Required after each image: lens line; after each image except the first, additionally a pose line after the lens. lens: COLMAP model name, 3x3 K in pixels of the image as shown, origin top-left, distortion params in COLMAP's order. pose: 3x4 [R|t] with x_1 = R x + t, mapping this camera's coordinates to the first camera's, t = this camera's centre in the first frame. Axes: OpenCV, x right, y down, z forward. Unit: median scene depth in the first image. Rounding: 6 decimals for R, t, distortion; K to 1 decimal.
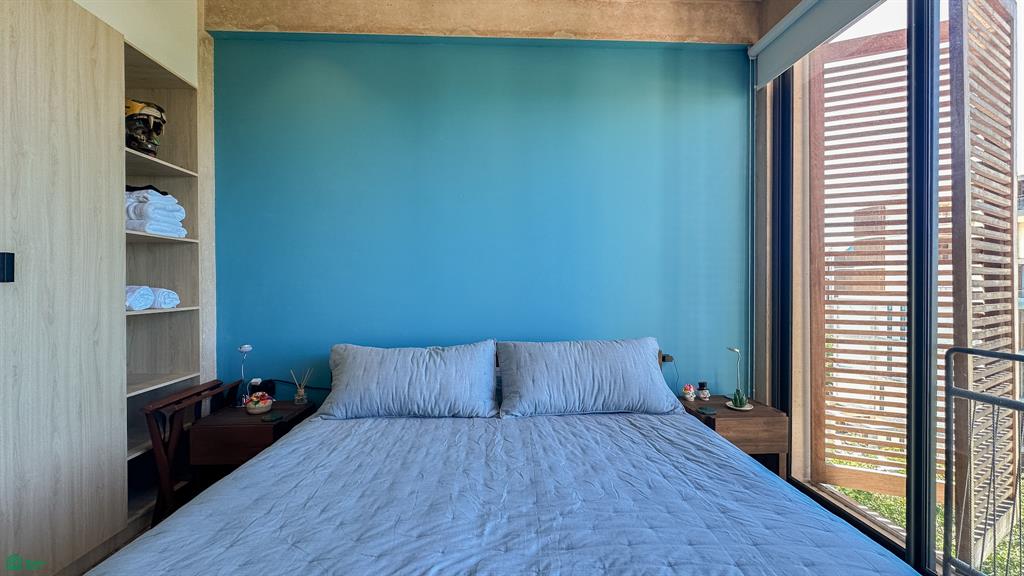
lens RADIAL K [[407.1, 0, 511.8], [0, 407.1, 289.3], [0, 0, 1]] dist [-0.002826, 0.000030]
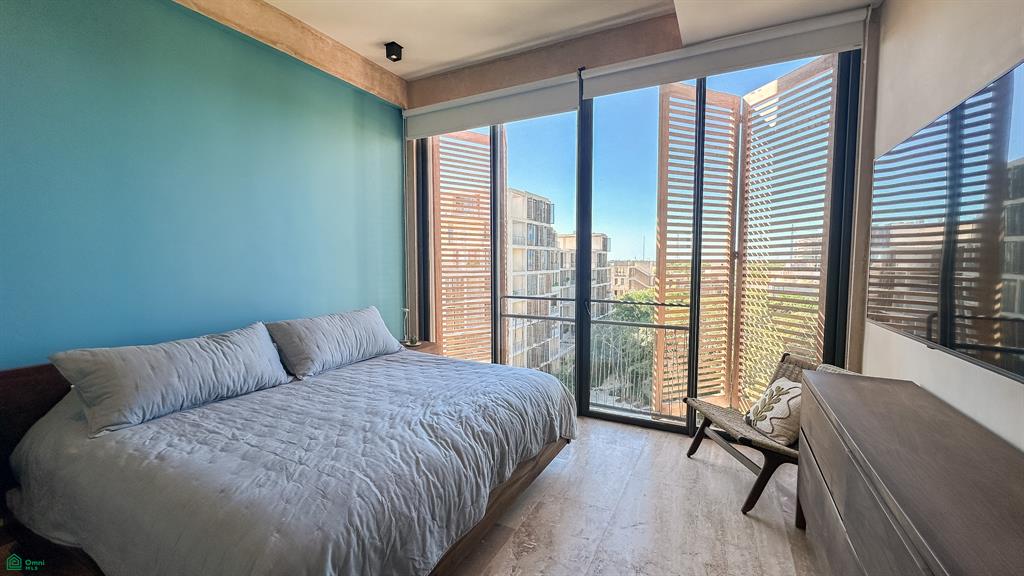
lens RADIAL K [[407.1, 0, 511.8], [0, 407.1, 289.3], [0, 0, 1]] dist [-0.002826, 0.000030]
pose [[0.505404, -0.059067, 0.860859, -0.714723], [0.003602, 0.997790, 0.066348, -0.039857], [-0.862875, -0.030432, 0.504500, -0.169729]]
